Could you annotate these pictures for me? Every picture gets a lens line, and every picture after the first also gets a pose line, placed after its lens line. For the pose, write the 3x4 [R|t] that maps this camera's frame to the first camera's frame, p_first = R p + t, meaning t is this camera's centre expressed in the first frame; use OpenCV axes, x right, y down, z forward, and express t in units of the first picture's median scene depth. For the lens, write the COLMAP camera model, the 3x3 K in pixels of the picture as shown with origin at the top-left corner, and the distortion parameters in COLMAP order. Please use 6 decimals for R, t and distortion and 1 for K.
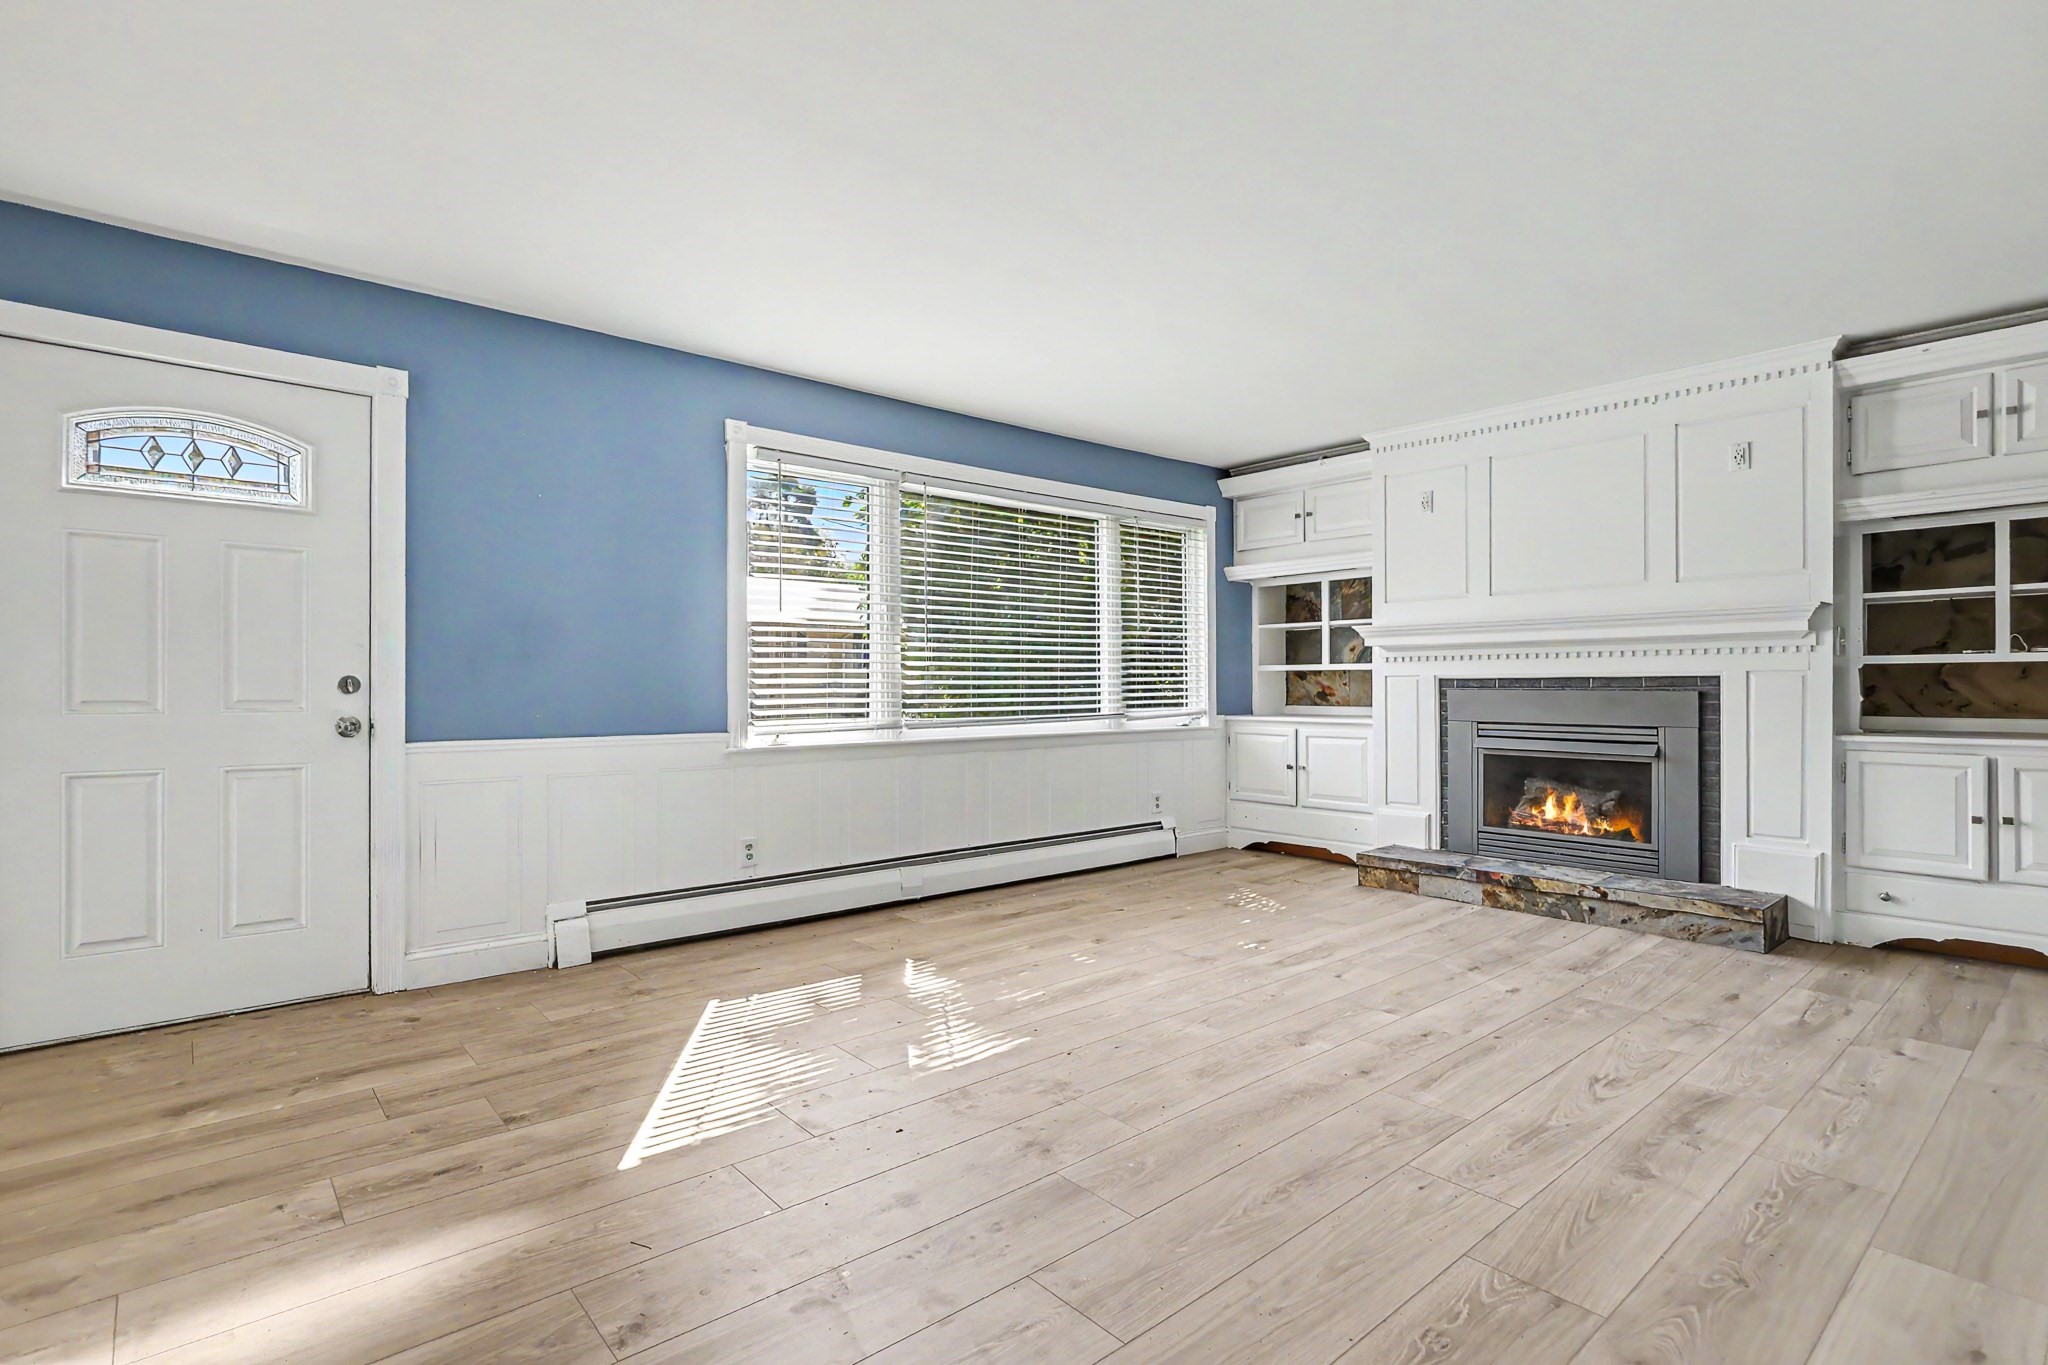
lens RADIAL K [[972.8, 0, 1001.3], [0, 972.8, 690.0], [0, 0, 1]] dist [-0.001209, -0.000479]
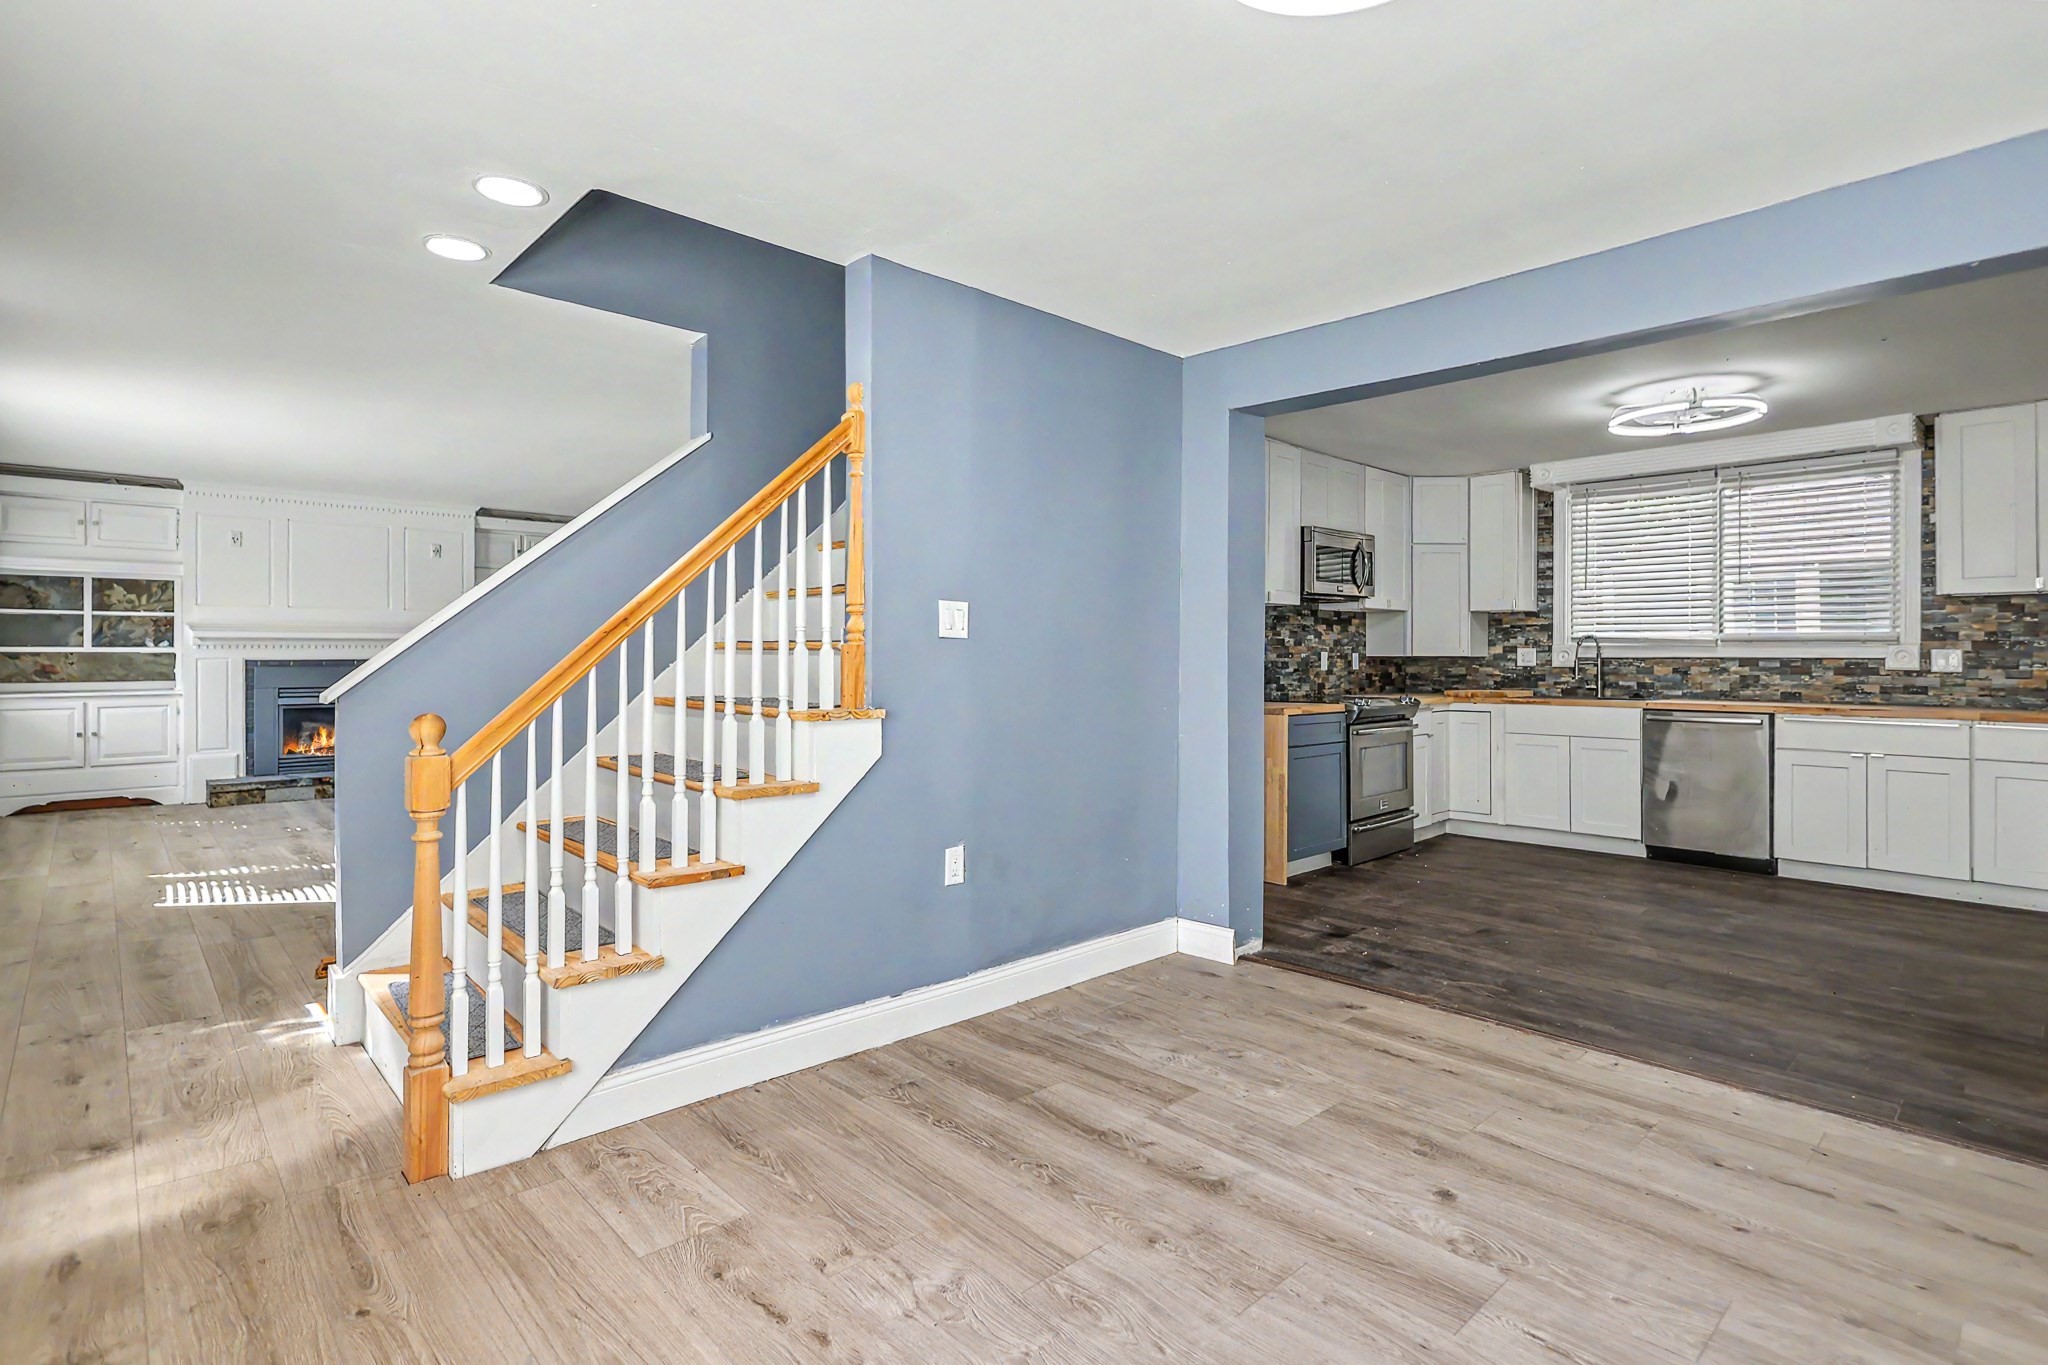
lens RADIAL K [[1003.9, 0, 1025.4], [0, 1003.9, 651.1], [0, 0, 1]] dist [-0.005099, -0.000291]
pose [[-0.055954, 0.000836, 0.998433, -1.300429], [0.002472, 0.999997, -0.000699, -0.024158], [-0.998430, 0.002429, -0.055956, -0.102821]]
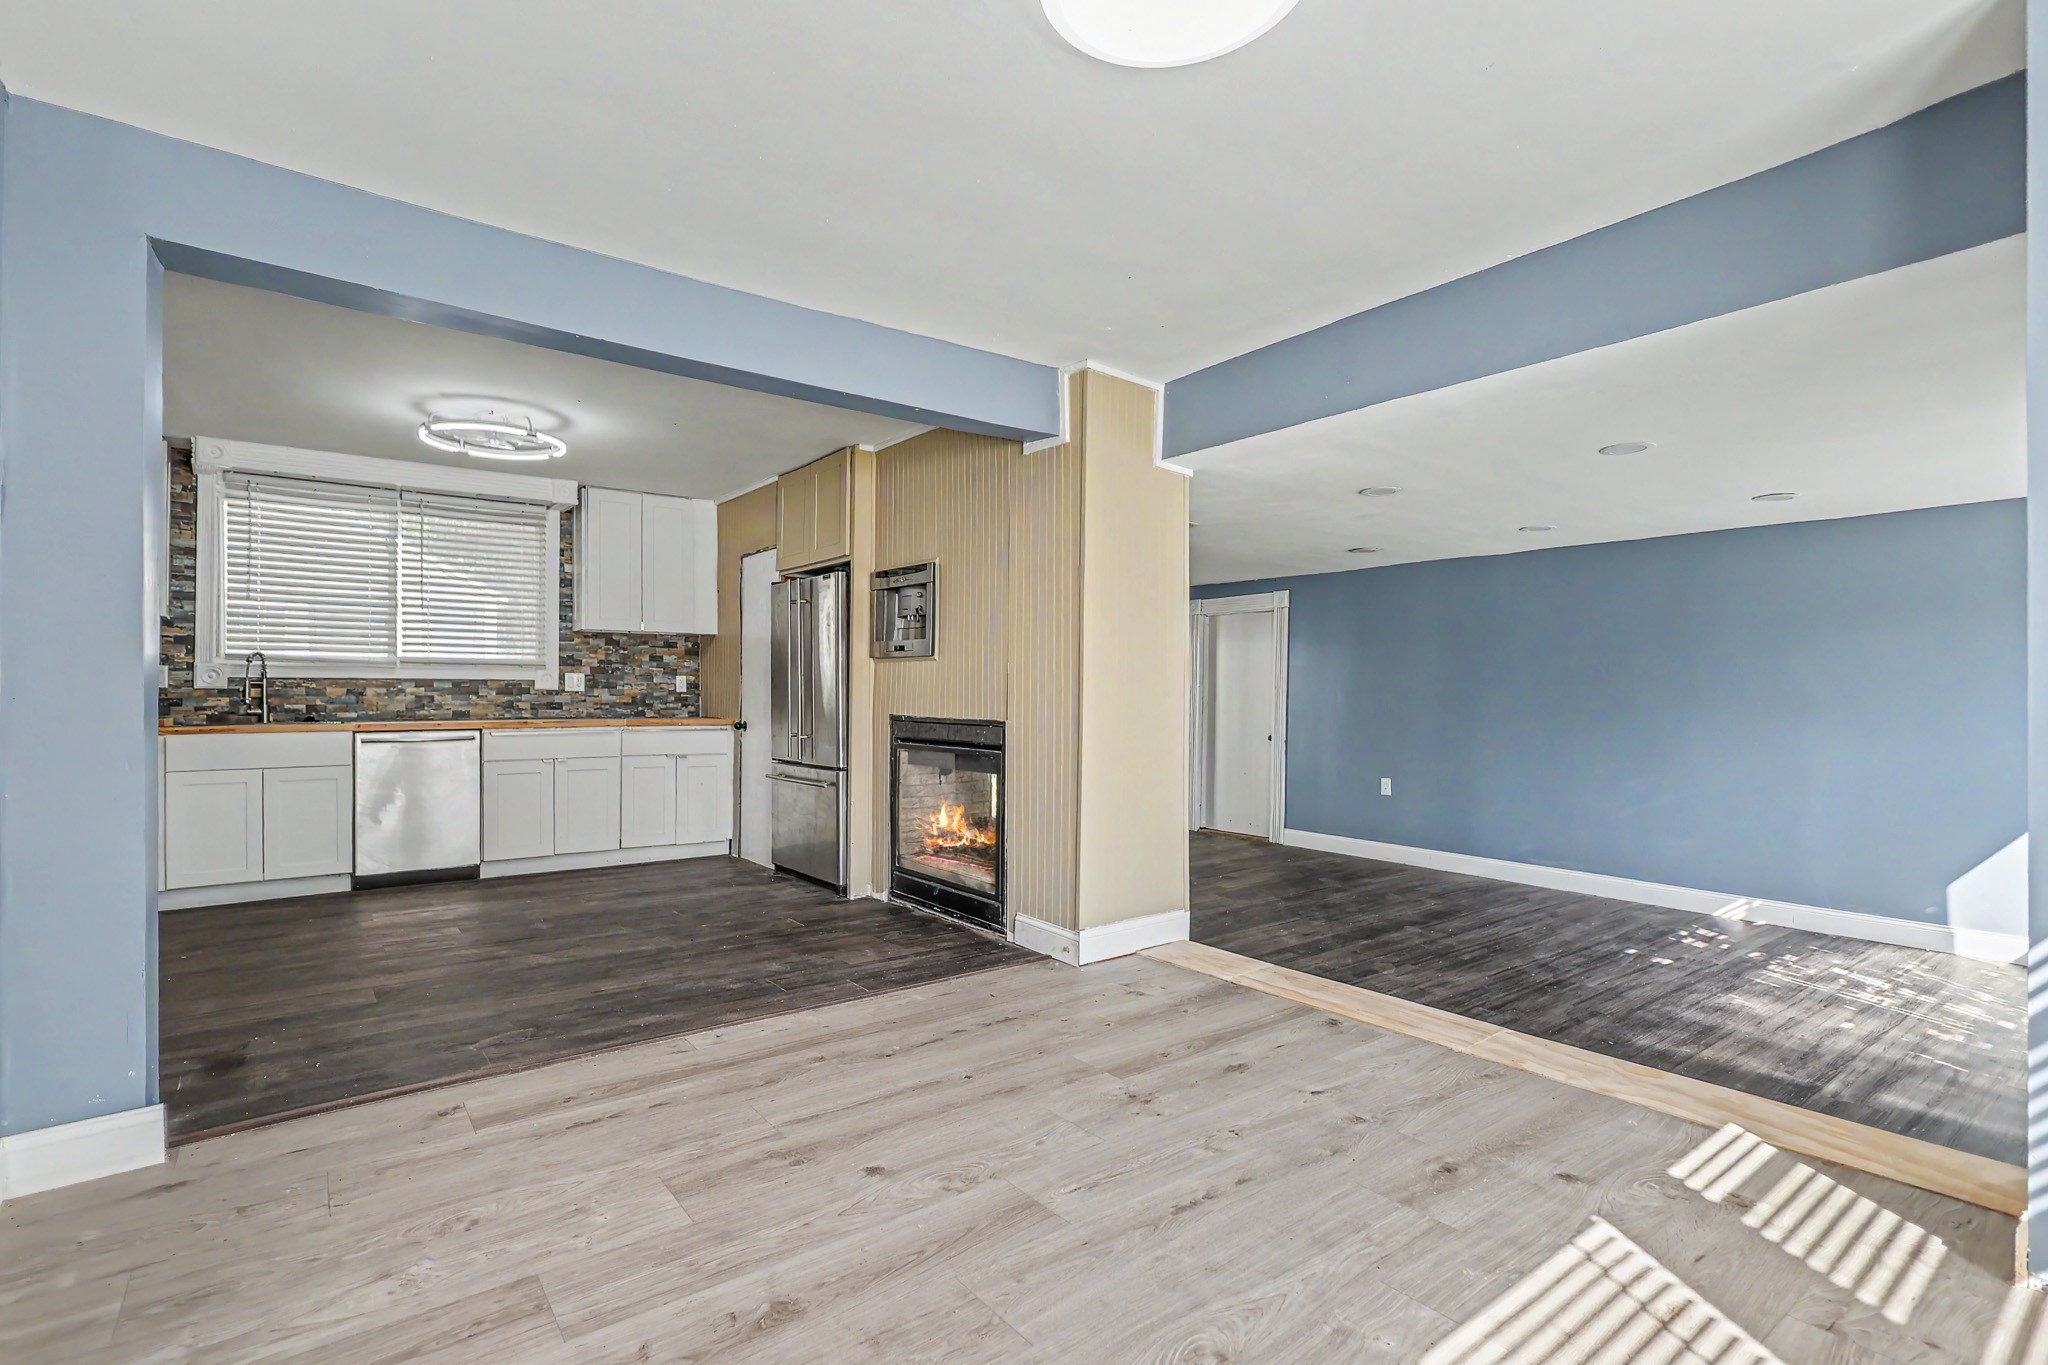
lens RADIAL K [[972.8, 0, 1001.3], [0, 972.8, 690.0], [0, 0, 1]] dist [-0.001209, -0.000479]
pose [[-0.999024, -0.002108, 0.044122, -0.874970], [-0.002234, 0.999994, -0.002814, 0.003901], [-0.044115, -0.002910, -0.999022, 0.171768]]
